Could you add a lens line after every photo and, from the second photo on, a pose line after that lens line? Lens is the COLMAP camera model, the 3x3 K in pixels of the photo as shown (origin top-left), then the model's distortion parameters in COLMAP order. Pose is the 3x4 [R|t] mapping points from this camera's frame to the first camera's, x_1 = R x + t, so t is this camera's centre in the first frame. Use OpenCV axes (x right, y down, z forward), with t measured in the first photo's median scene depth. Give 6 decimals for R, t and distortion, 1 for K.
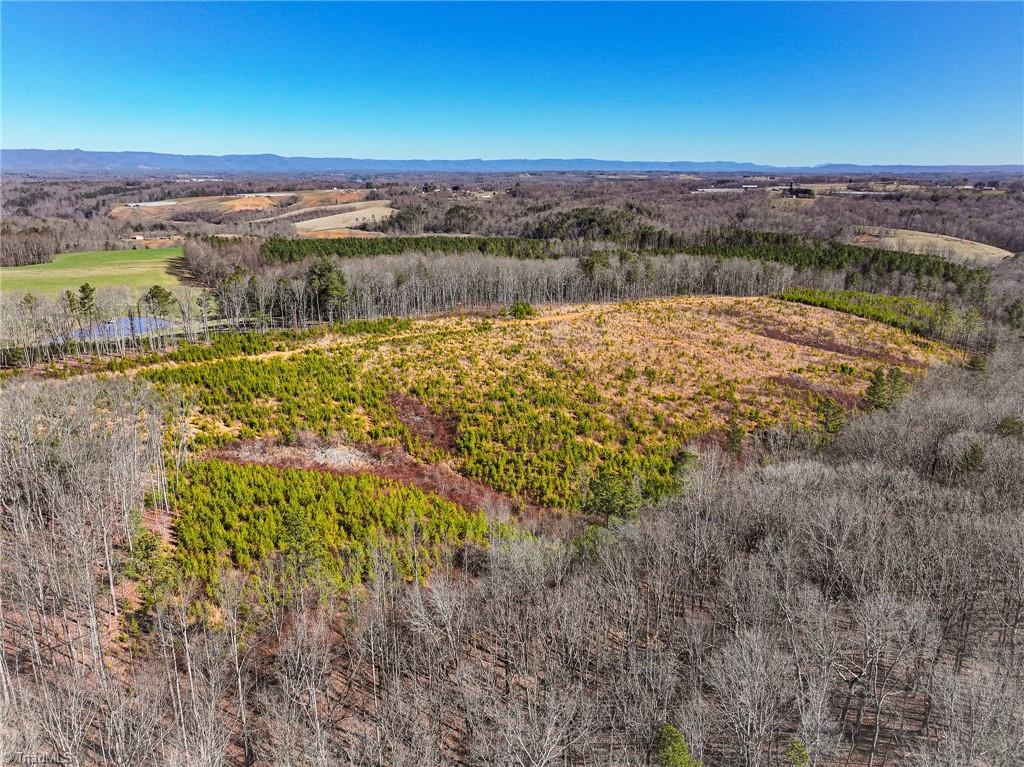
lens RADIAL K [[713.5, 0, 511.5], [0, 713.5, 383.6], [0, 0, 1]] dist [-0.003335, 0.020190]
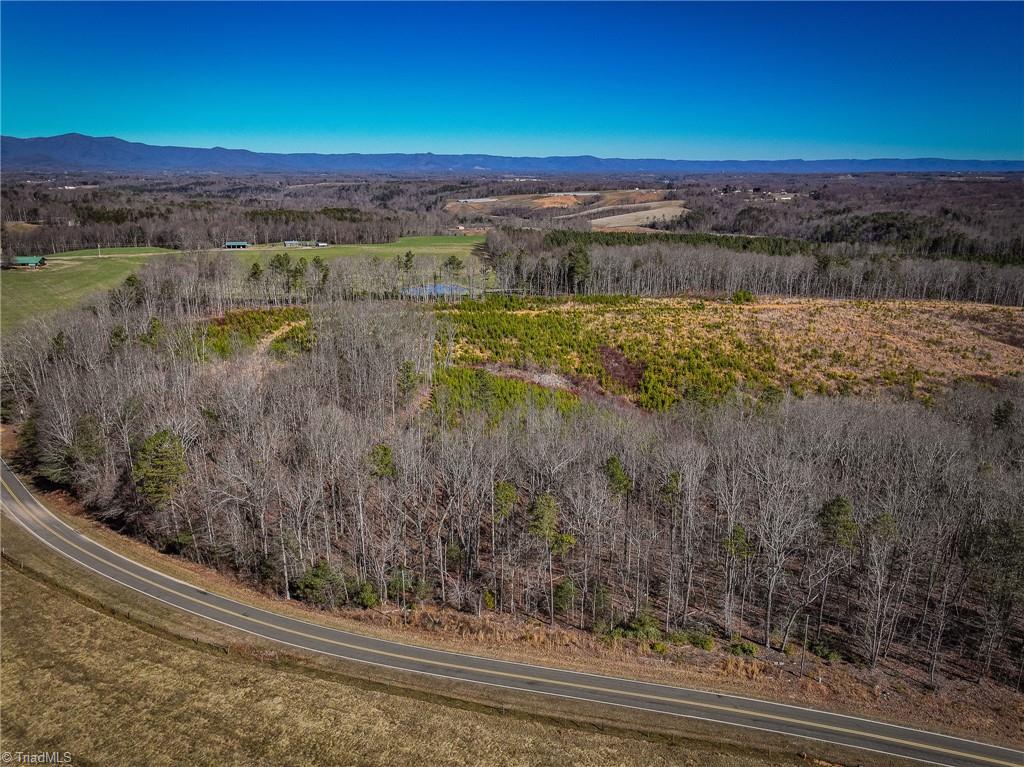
lens RADIAL K [[713.5, 0, 515.3], [0, 713.5, 379.4], [0, 0, 1]] dist [-0.003335, 0.020190]
pose [[0.917486, 0.113726, -0.381164, 0.048617], [-0.116083, 0.993096, 0.016886, 0.018351], [0.380452, 0.028754, 0.924353, -0.066432]]
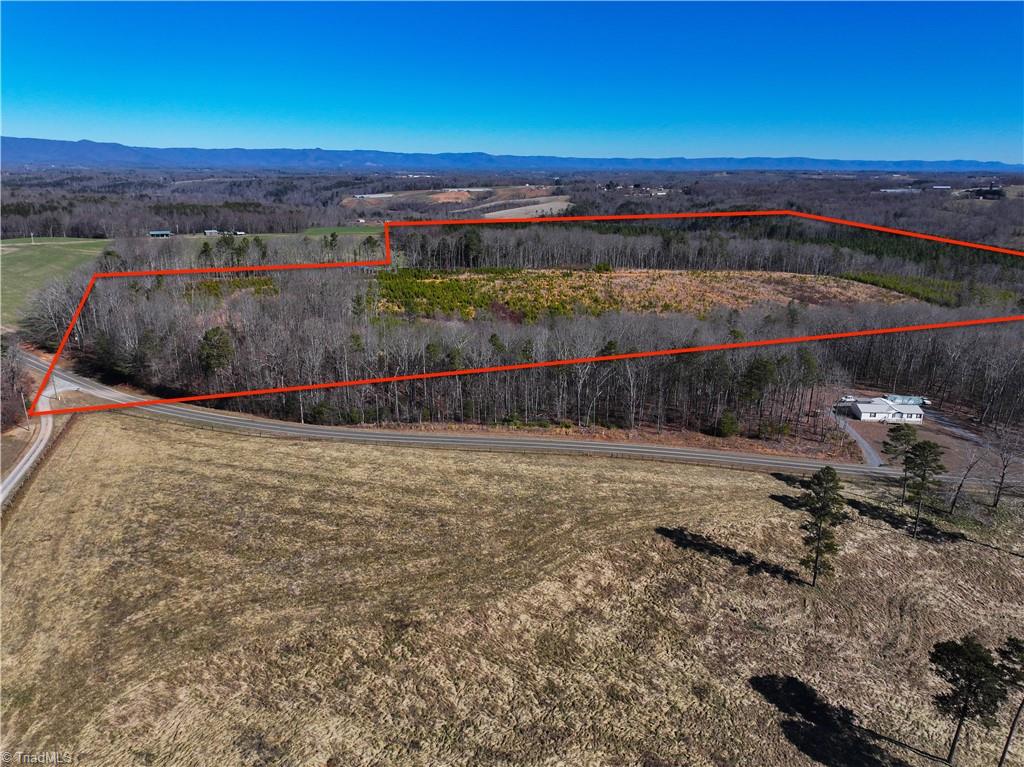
lens RADIAL K [[713.5, 0, 513.4], [0, 713.5, 382.9], [0, 0, 1]] dist [-0.003335, 0.020190]
pose [[0.964303, 0.082465, -0.251633, 0.082131], [-0.082052, 0.996554, 0.012152, 0.046208], [0.251767, 0.008929, 0.967747, -0.158733]]
